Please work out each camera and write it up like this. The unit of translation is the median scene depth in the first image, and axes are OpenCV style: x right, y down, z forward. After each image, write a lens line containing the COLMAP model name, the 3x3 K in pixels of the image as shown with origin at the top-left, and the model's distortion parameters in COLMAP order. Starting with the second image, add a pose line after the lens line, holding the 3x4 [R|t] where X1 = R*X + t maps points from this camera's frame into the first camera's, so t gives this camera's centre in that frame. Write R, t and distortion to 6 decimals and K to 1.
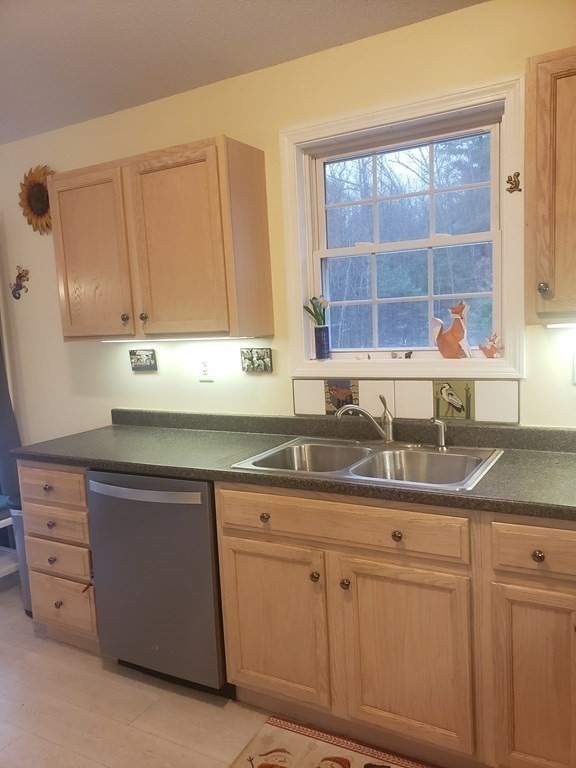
lens RADIAL K [[565.1, 0, 287.2], [0, 565.1, 387.8], [0, 0, 1]] dist [0.031366, -0.008010]
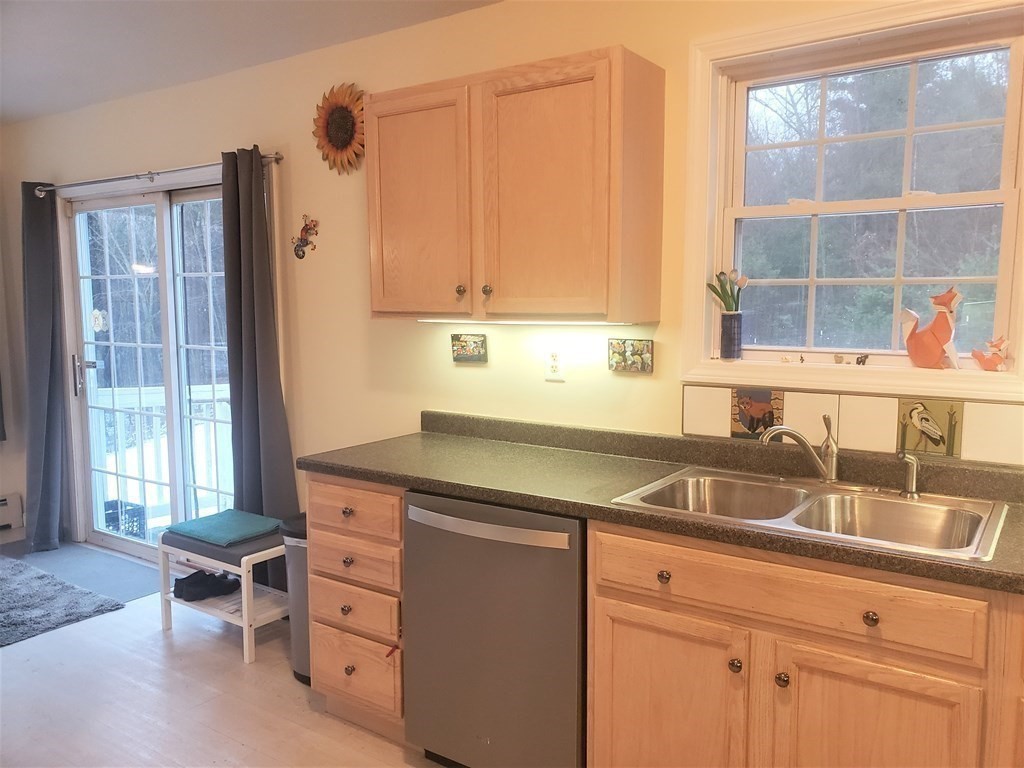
lens RADIAL K [[753.5, 0, 511.5], [0, 753.5, 384.0], [0, 0, 1]] dist [0.031366, -0.008010]
pose [[0.995985, 0.057124, -0.068926, -0.150418], [-0.058059, 0.998245, -0.011650, 0.008135], [0.068140, 0.015605, 0.997554, 0.025921]]
